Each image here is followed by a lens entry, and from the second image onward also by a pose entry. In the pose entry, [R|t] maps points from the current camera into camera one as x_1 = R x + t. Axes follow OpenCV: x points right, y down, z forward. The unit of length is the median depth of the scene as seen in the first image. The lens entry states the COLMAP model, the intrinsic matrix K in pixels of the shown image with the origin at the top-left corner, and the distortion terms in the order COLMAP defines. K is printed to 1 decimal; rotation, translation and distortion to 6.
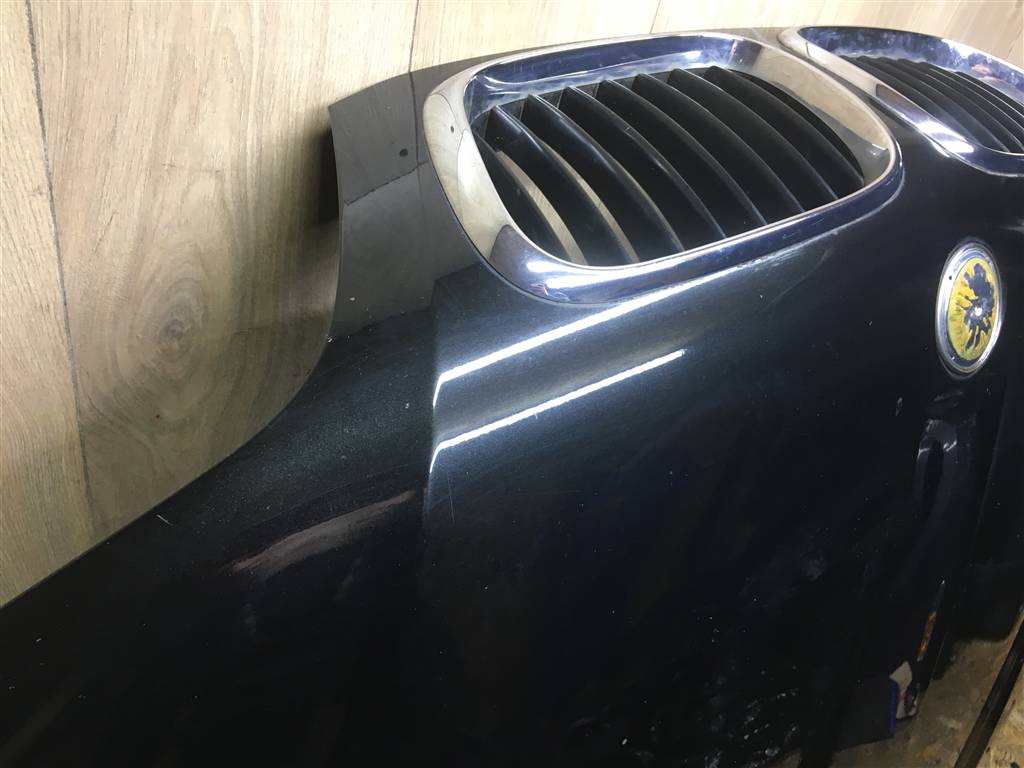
lens RADIAL K [[862.7, 0, 511.6], [0, 862.7, 384.6], [0, 0, 1]] dist [0.042887, -0.027885]
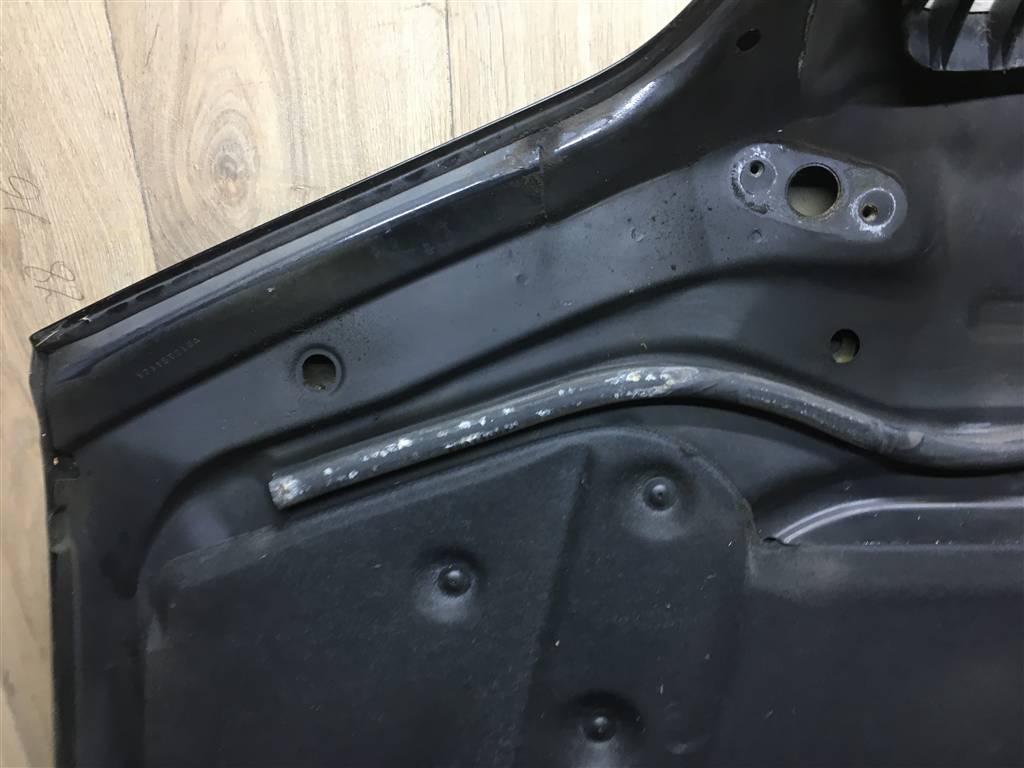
lens RADIAL K [[862.7, 0, 511.9], [0, 862.7, 383.9], [0, 0, 1]] dist [0.042887, -0.027885]
pose [[0.996089, -0.041412, -0.078055, 0.059585], [0.054008, 0.984495, 0.166890, 0.074912], [0.069934, -0.170453, 0.982881, -0.135040]]
